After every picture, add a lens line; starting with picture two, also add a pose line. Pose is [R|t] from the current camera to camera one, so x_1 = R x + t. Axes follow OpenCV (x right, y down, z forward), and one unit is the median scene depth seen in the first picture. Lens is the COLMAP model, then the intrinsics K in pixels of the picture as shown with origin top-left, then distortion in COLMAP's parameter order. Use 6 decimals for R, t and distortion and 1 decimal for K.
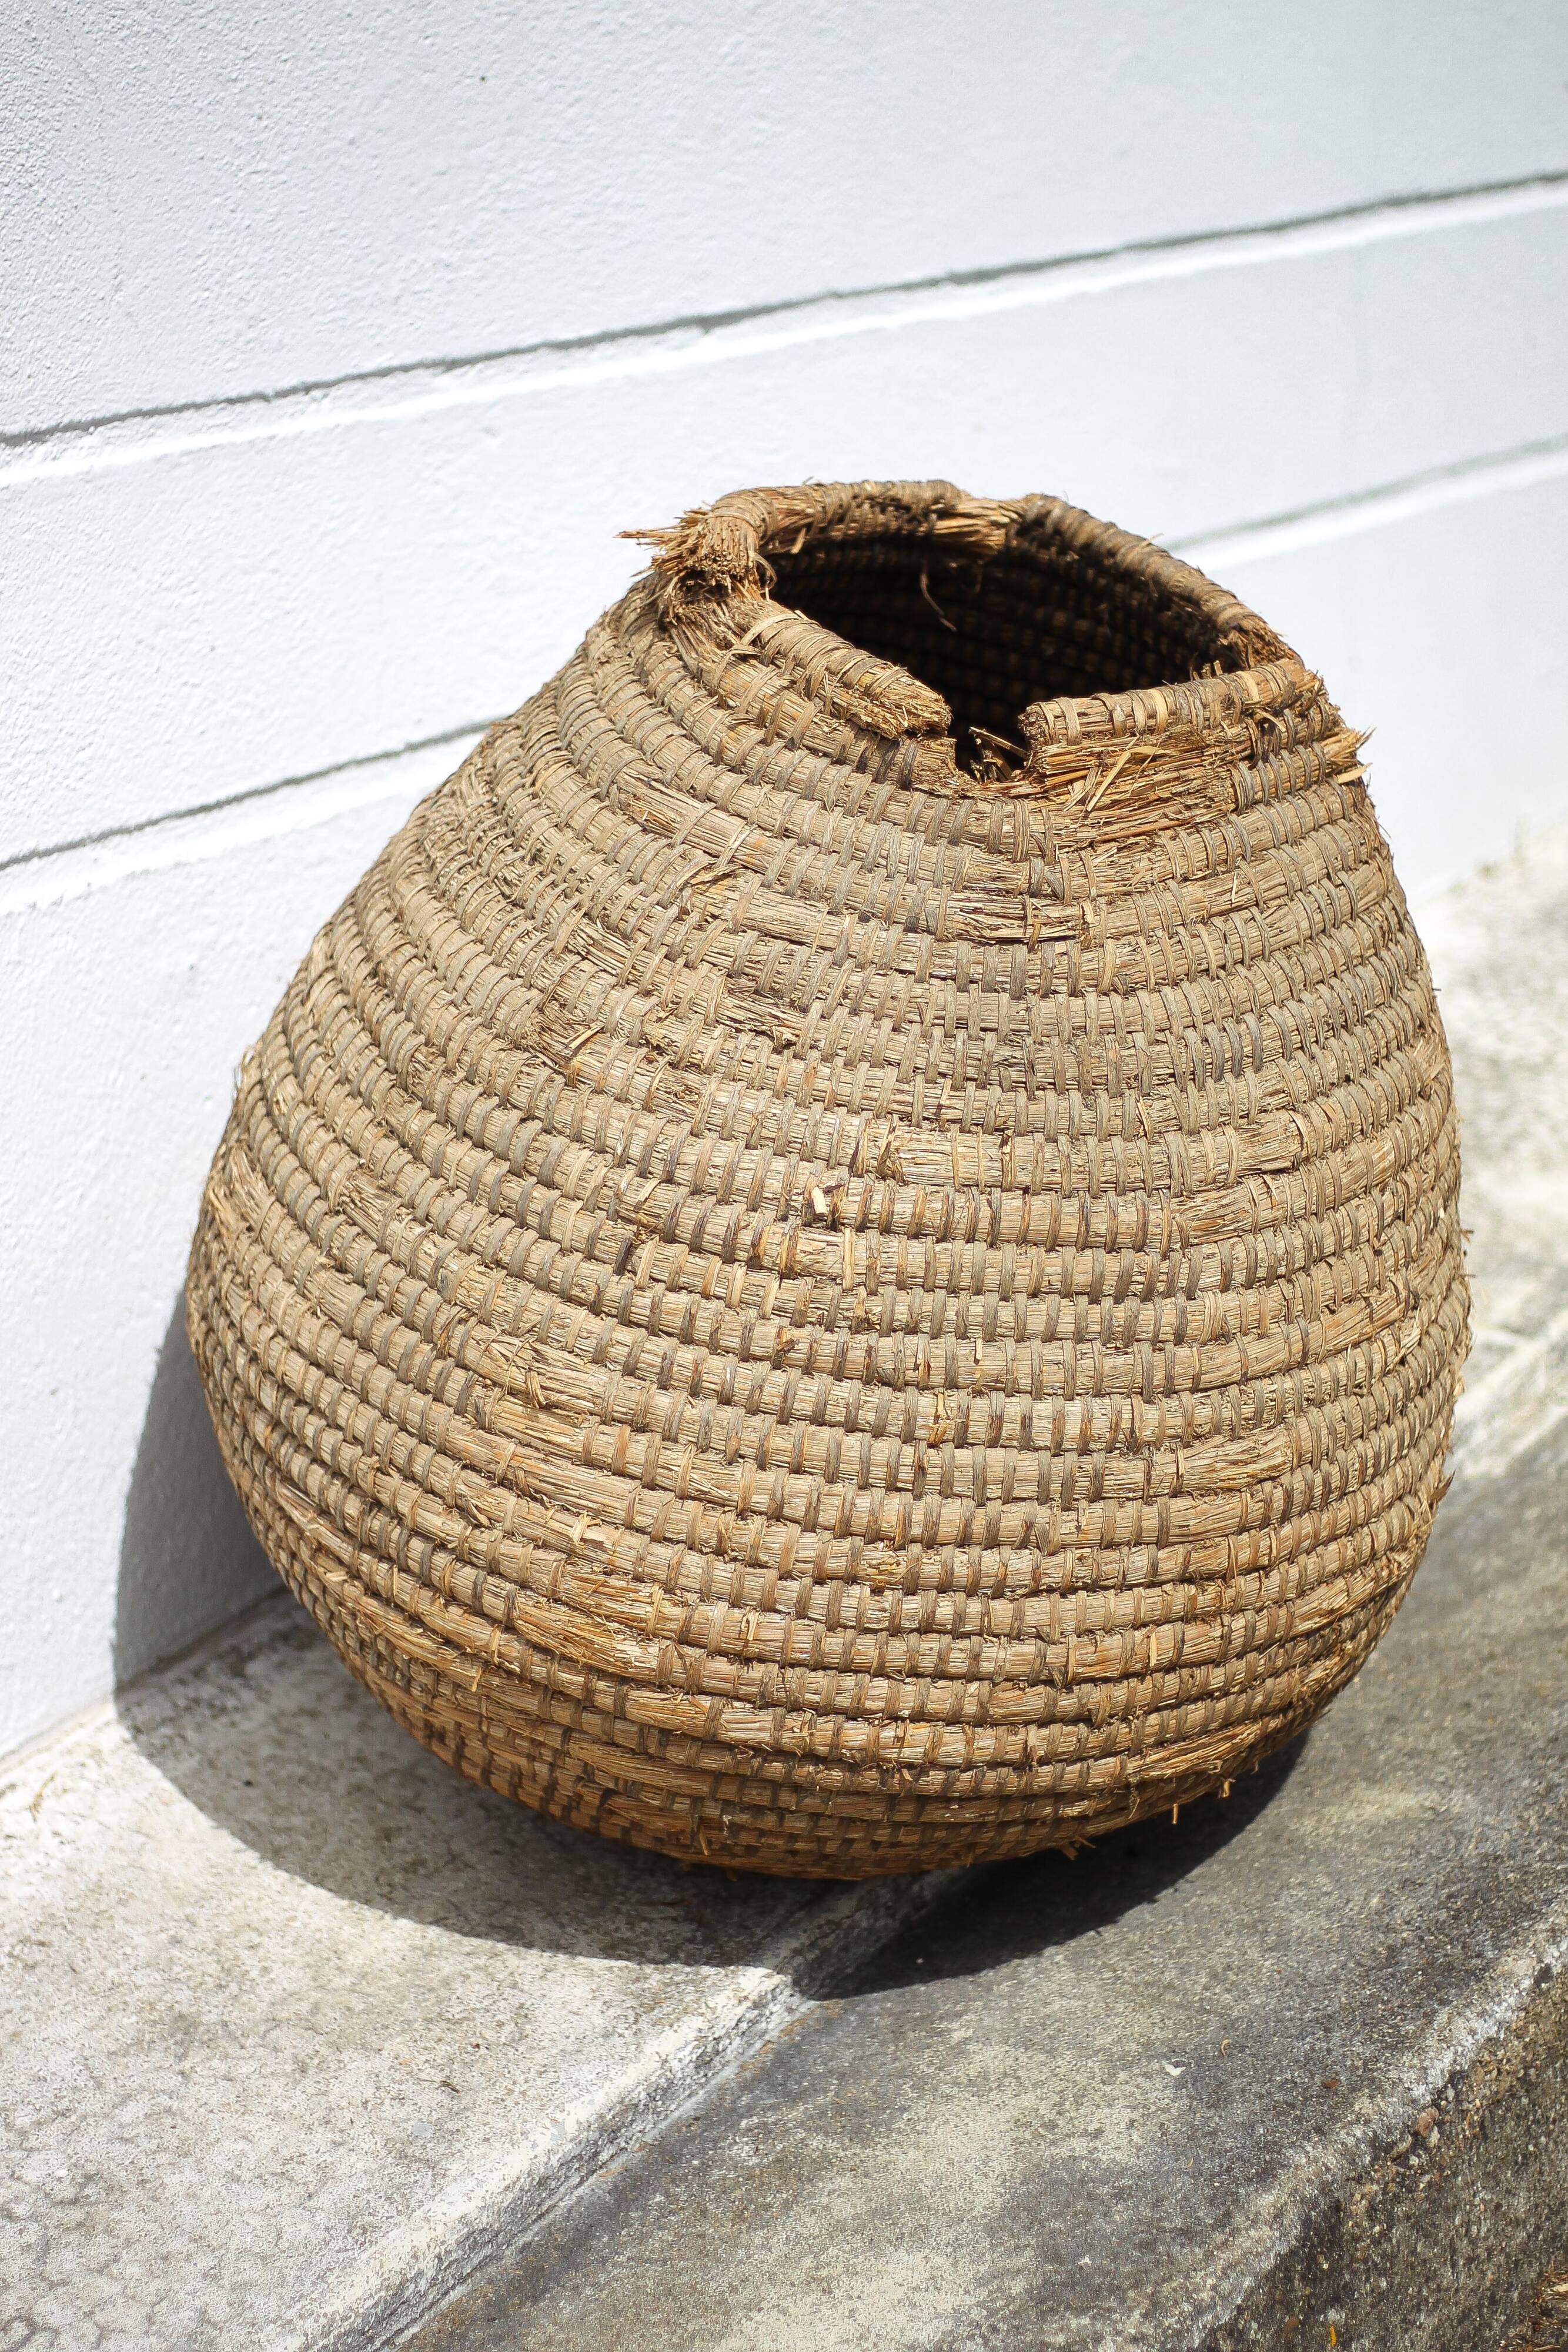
lens RADIAL K [[4436.3, 0, 784.0], [0, 4436.3, 1176.0], [0, 0, 1]] dist [-0.096106, -0.079396]
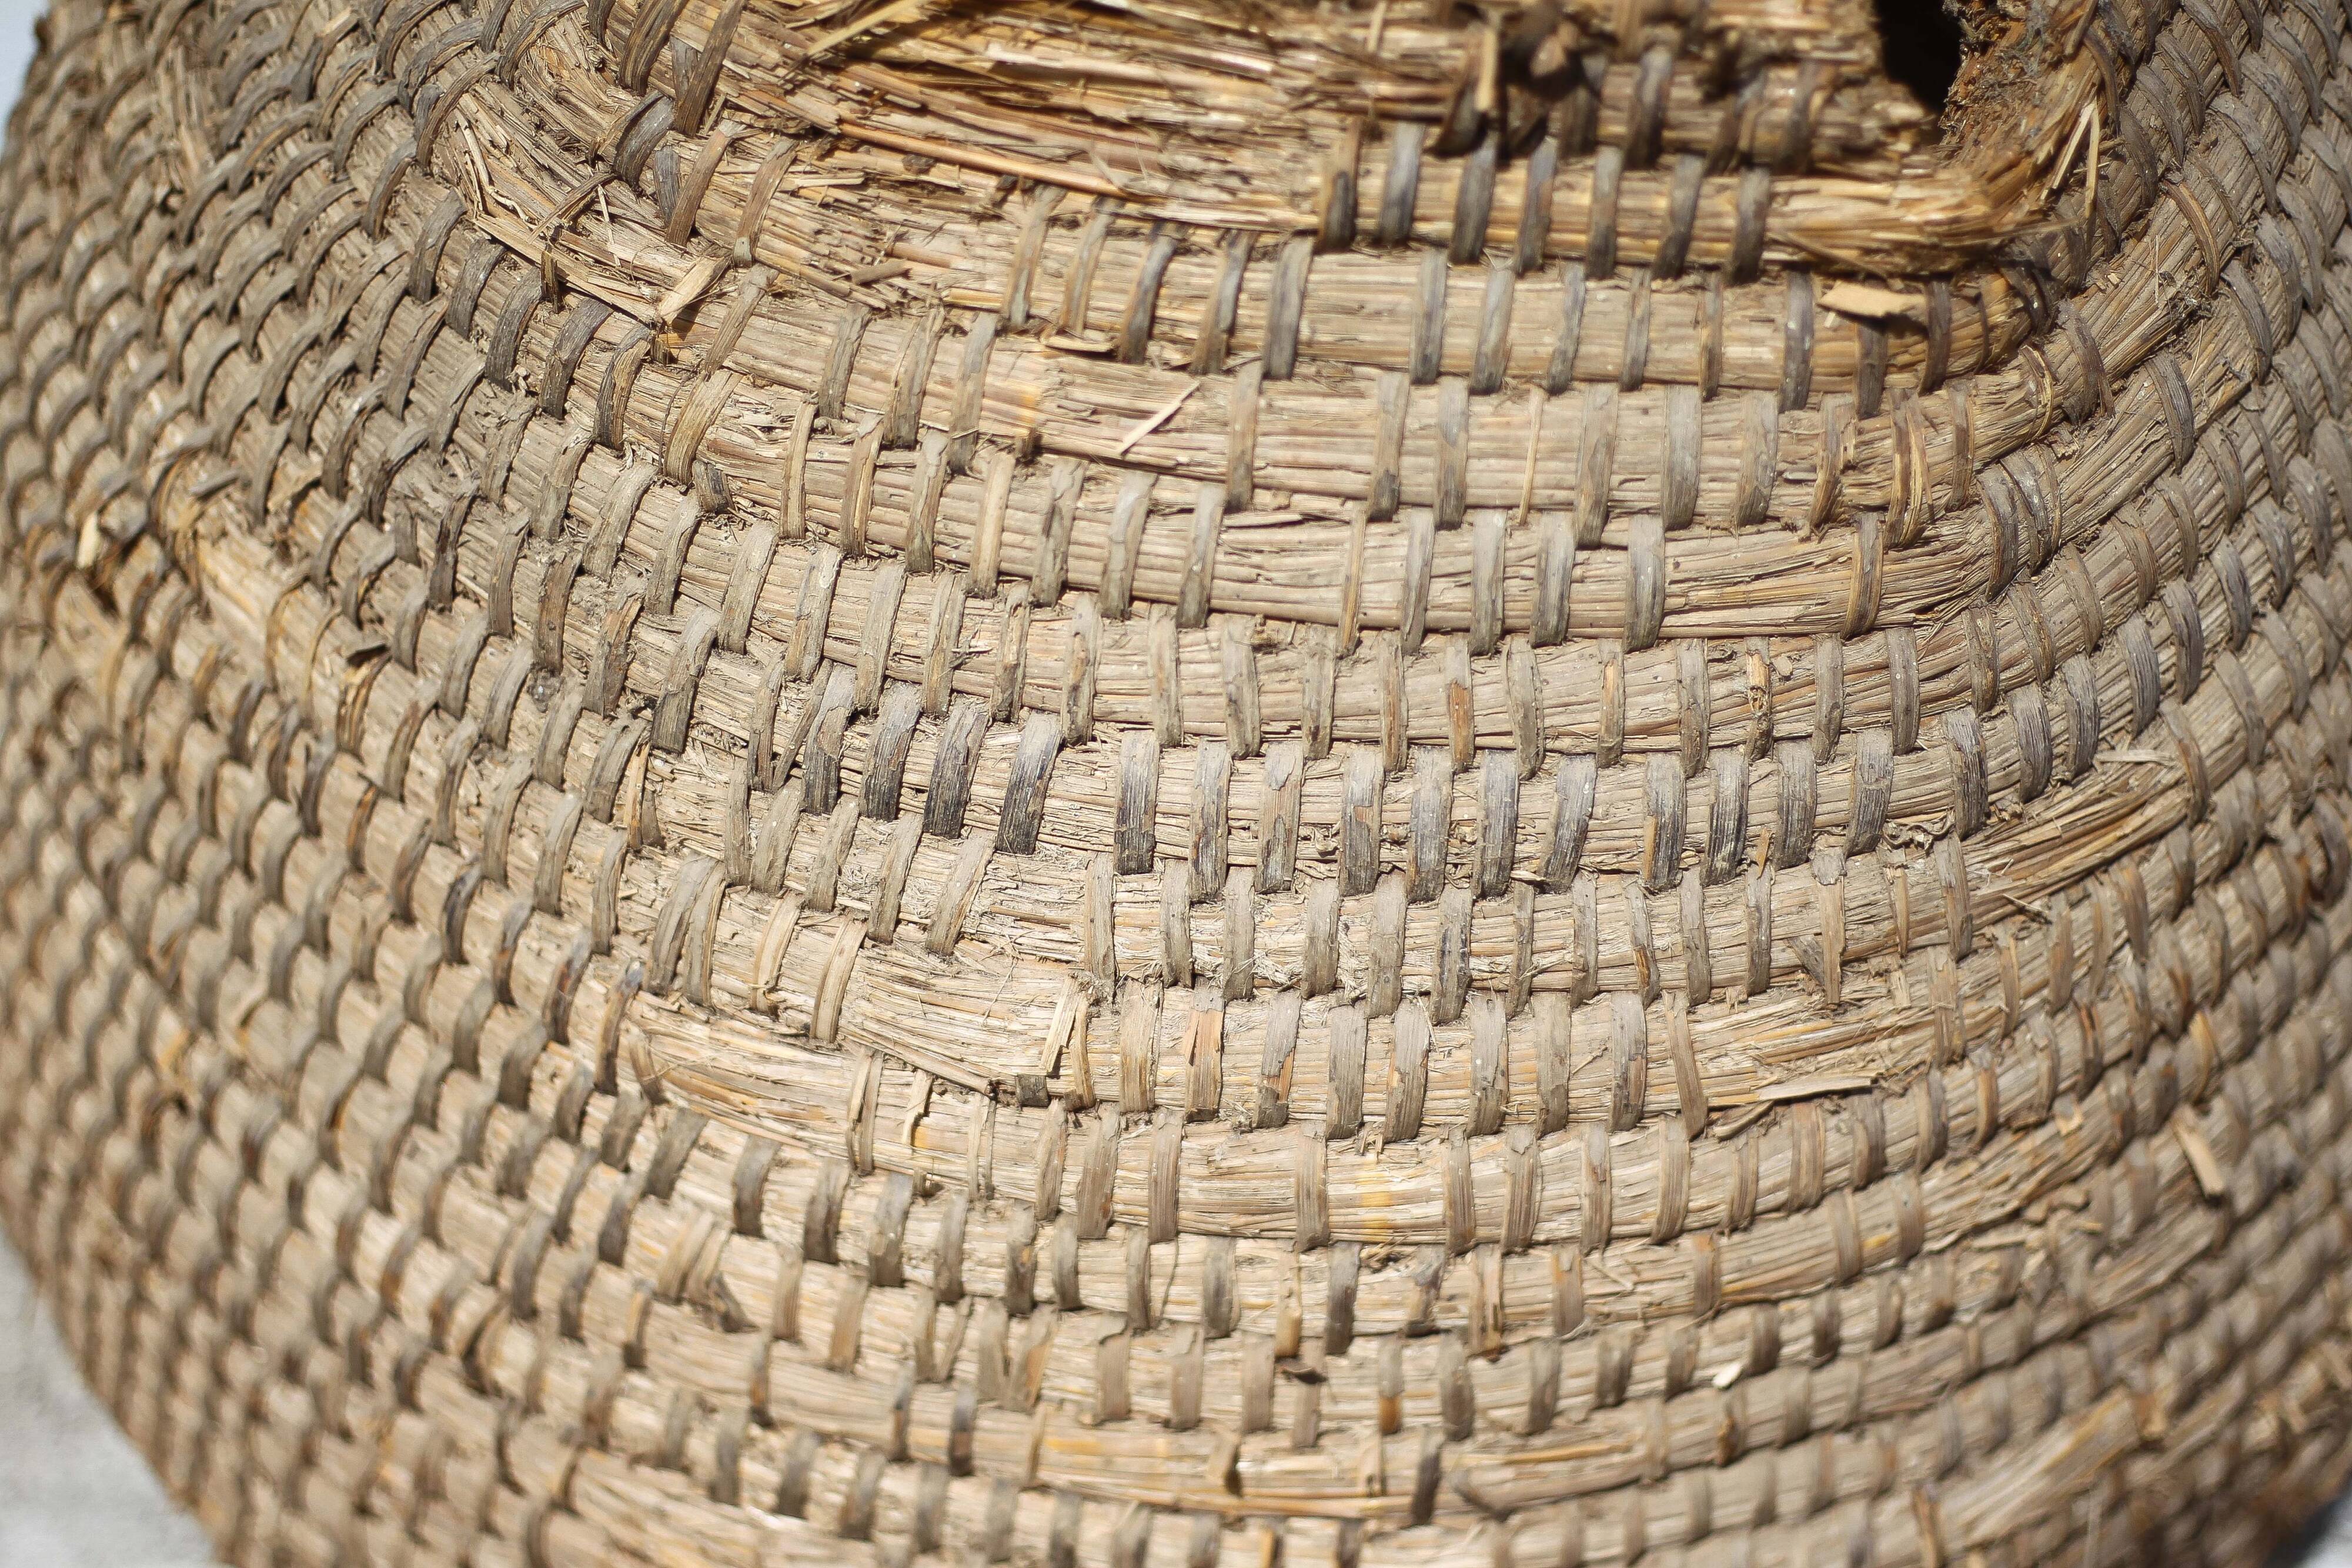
lens RADIAL K [[4595.3, 0, 1176.0], [0, 4595.3, 784.0], [0, 0, 1]] dist [-0.144312, 0.108979]
pose [[0.576743, 0.574945, -0.580350, 0.345529], [-0.320452, 0.812693, 0.486663, -0.229056], [0.751450, -0.094705, 0.652957, 0.745805]]
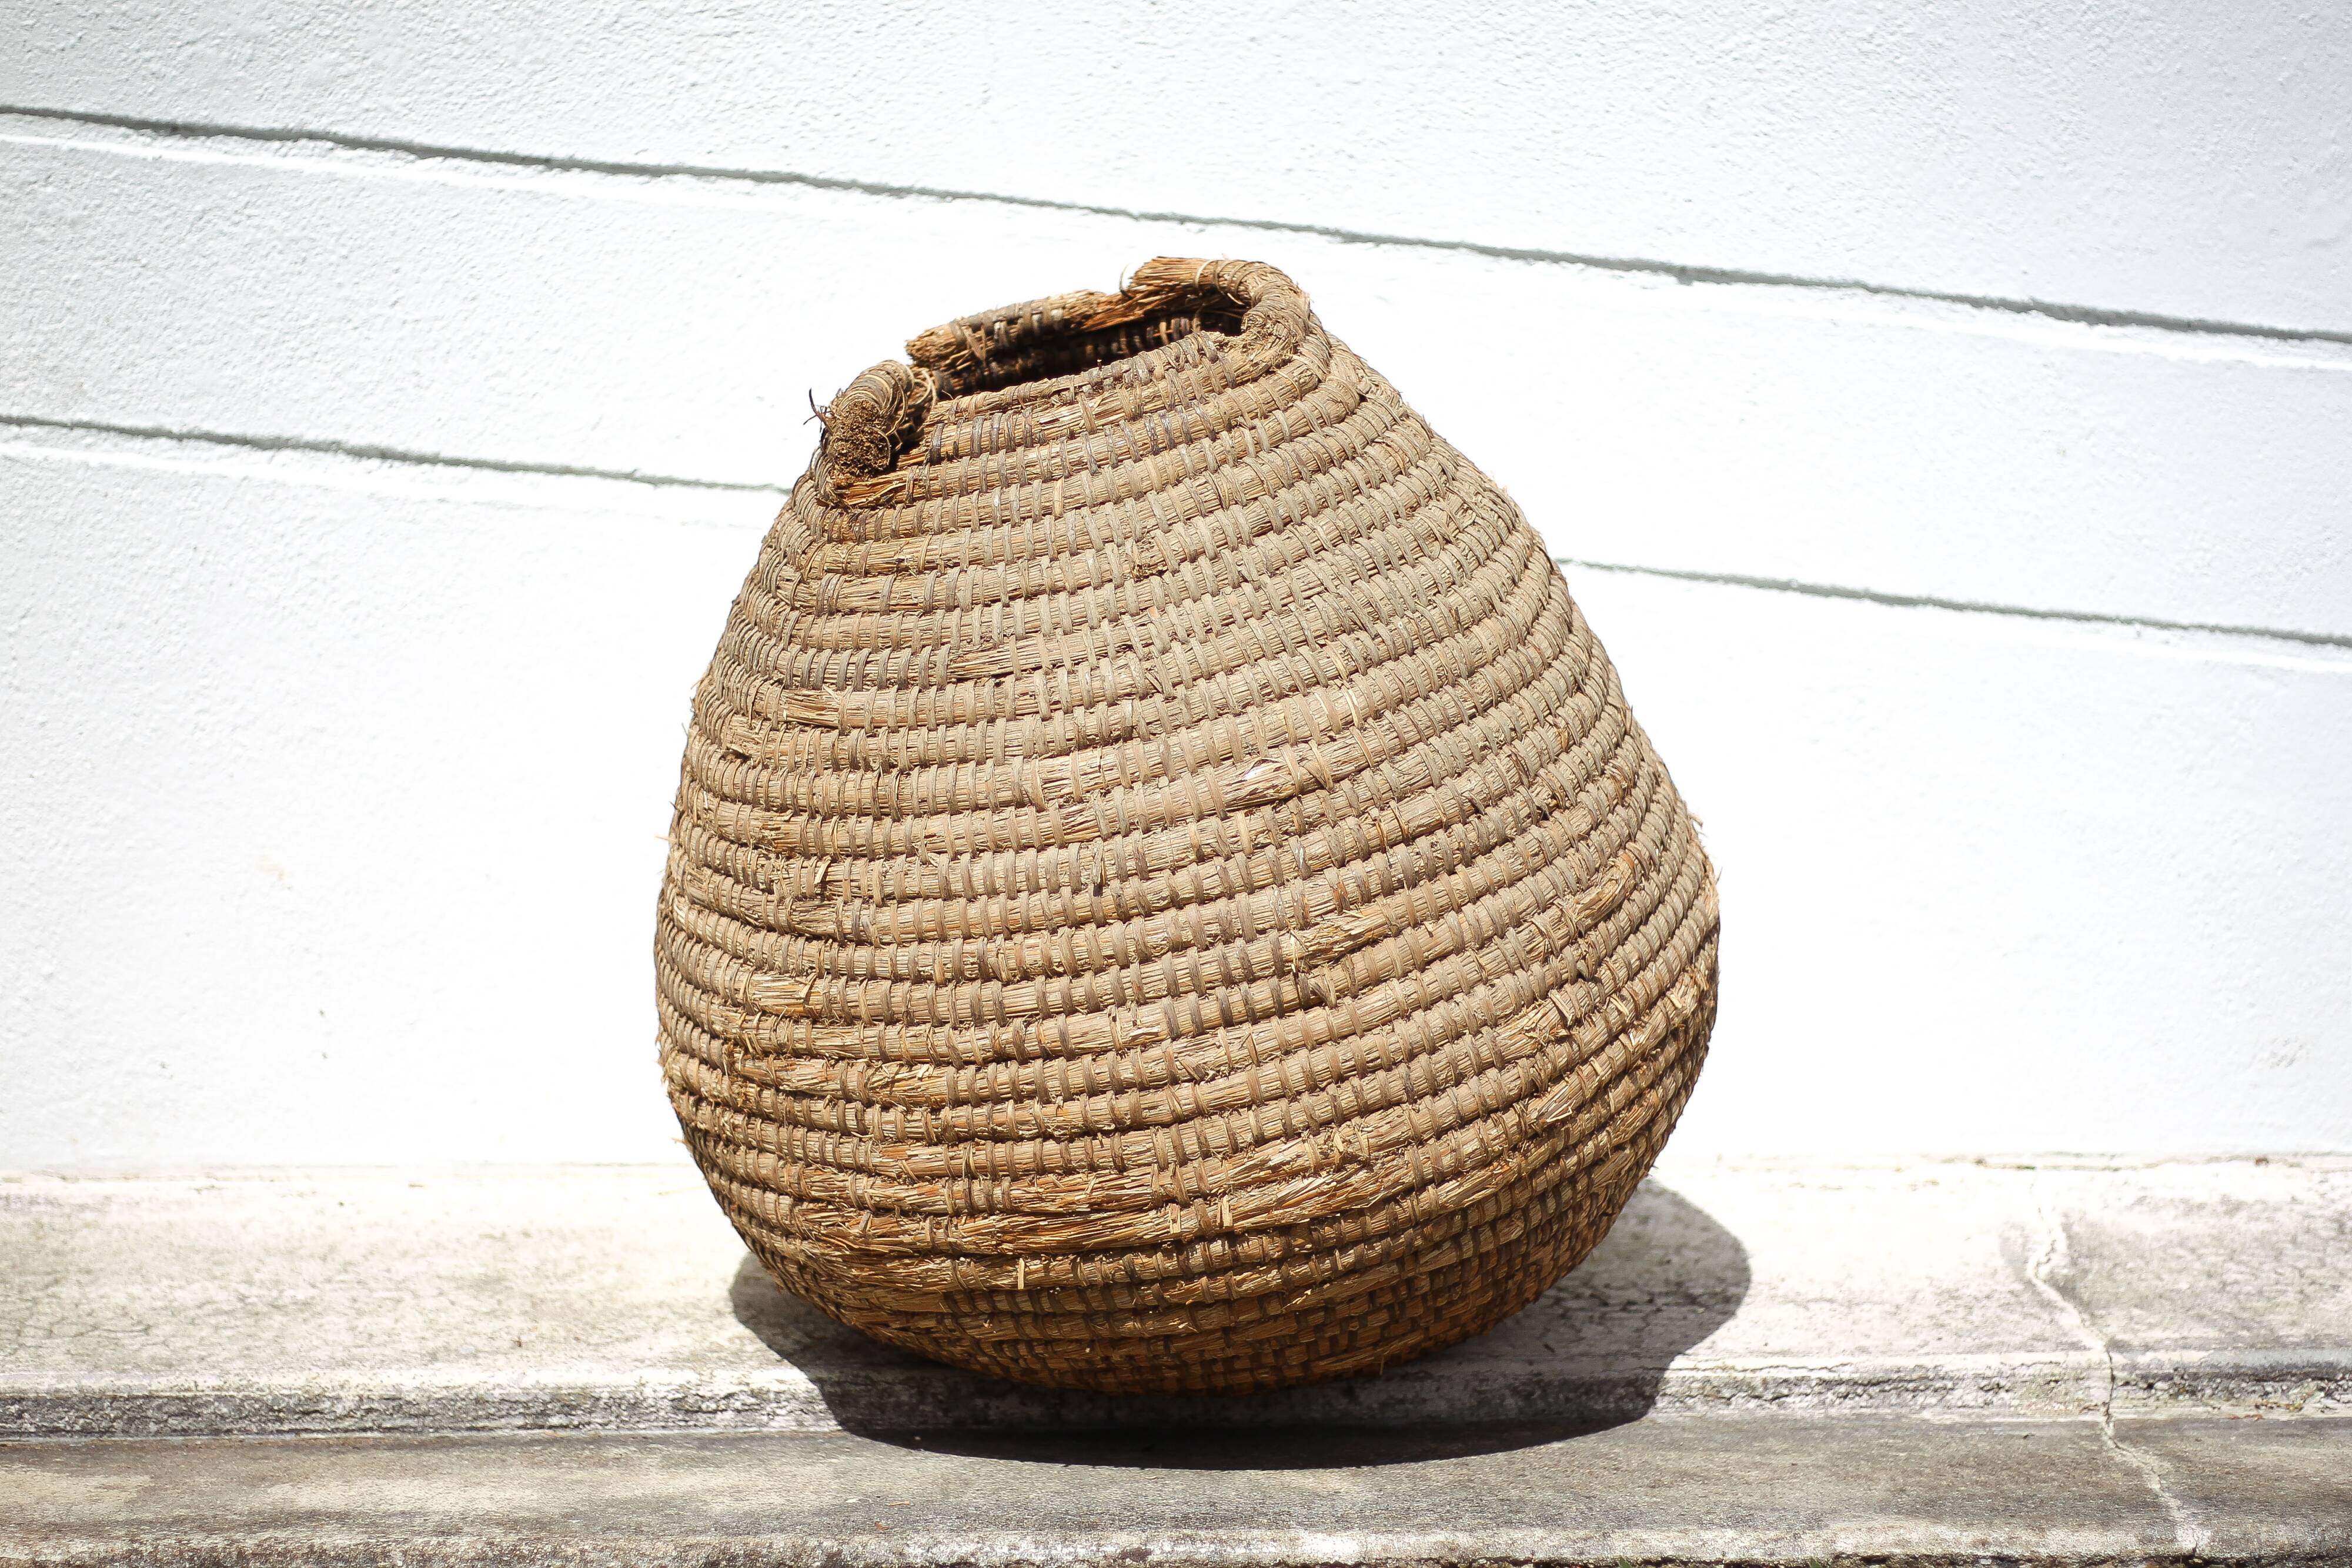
lens RADIAL K [[4436.3, 0, 1176.0], [0, 4436.3, 784.0], [0, 0, 1]] dist [-0.096106, -0.079396]
pose [[0.625935, 0.170367, -0.761039, 1.040879], [-0.336775, 0.939217, -0.066734, 0.073448], [0.703412, 0.298070, 0.645265, 0.242979]]
